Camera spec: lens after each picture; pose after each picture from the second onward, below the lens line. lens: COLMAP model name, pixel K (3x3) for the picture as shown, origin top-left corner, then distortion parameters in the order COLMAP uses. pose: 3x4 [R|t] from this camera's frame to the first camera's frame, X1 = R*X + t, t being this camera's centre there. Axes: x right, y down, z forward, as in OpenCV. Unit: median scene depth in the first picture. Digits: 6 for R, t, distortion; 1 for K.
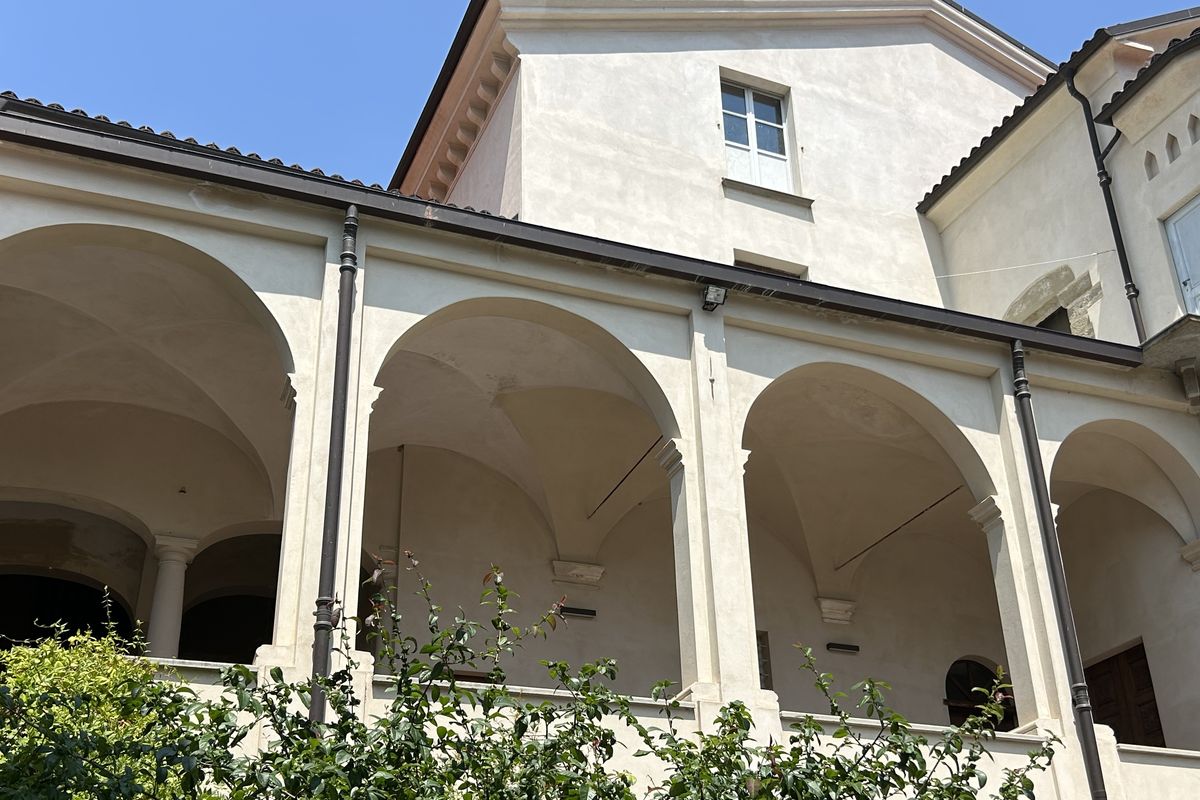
lens RADIAL K [[1381.1, 0, 592.0], [0, 1381.1, 442.6], [0, 0, 1]] dist [0.107915, -0.298948]
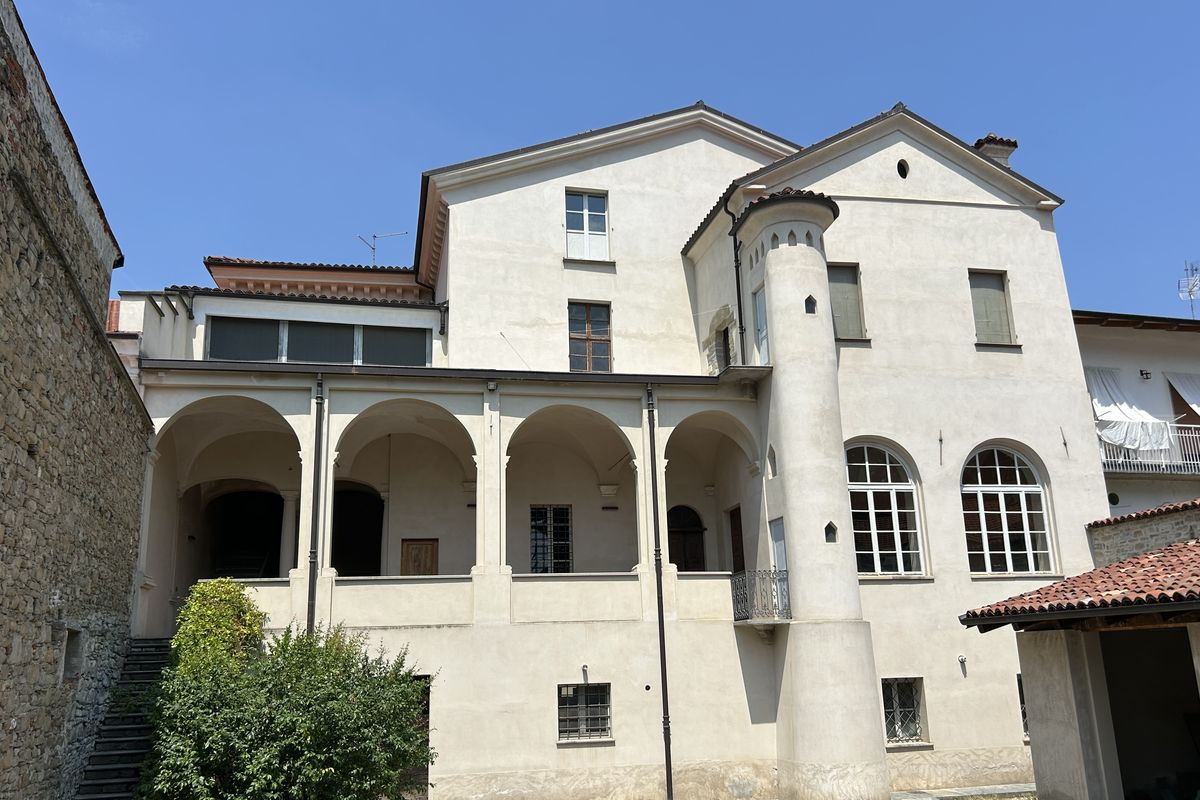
lens RADIAL K [[978.5, 0, 599.7], [0, 978.5, 437.0], [0, 0, 1]] dist [0.084147, -0.139410]
pose [[0.984867, -0.048072, -0.166513, 0.449478], [0.086048, 0.969612, 0.229016, -0.322989], [0.150444, -0.239878, 0.959075, -0.436372]]
